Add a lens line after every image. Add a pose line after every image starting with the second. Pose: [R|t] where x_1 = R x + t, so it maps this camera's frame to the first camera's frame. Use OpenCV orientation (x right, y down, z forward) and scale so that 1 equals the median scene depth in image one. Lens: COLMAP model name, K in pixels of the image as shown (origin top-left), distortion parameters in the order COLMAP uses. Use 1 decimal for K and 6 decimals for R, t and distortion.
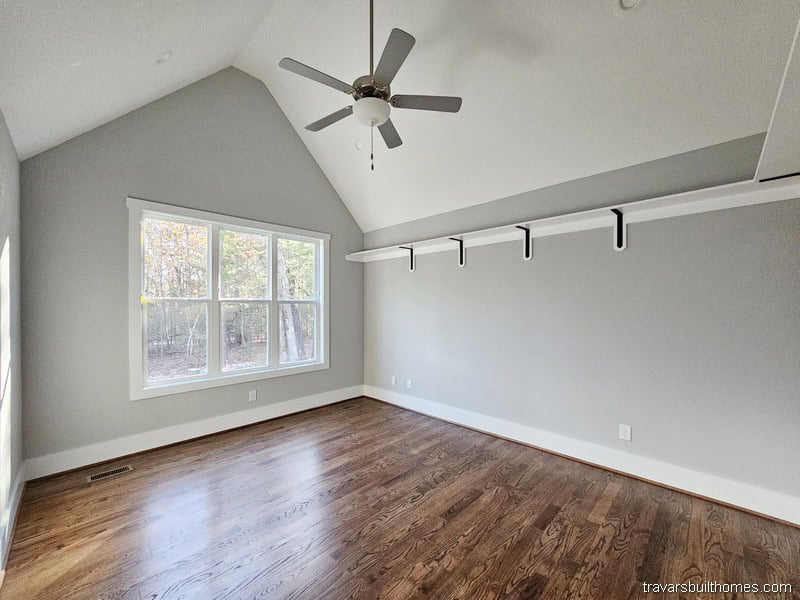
lens RADIAL K [[325.7, 0, 399.6], [0, 325.7, 303.3], [0, 0, 1]] dist [-0.000161, 0.000169]
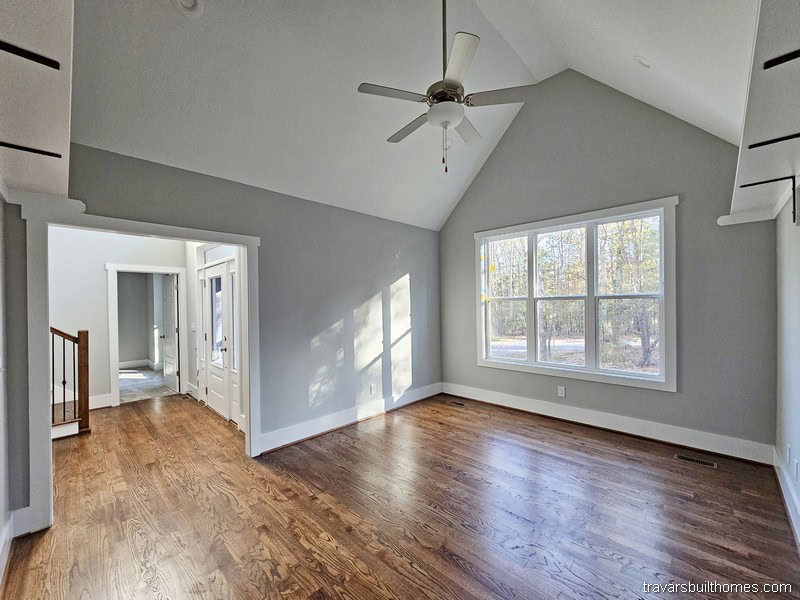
lens RADIAL K [[325.7, 0, 398.4], [0, 325.7, 302.2], [0, 0, 1]] dist [-0.000161, 0.000169]
pose [[-0.000482, -0.003872, -0.999992, 0.646200], [0.023581, 0.999714, -0.003882, -0.001190], [0.999722, -0.023583, -0.000391, 0.578705]]
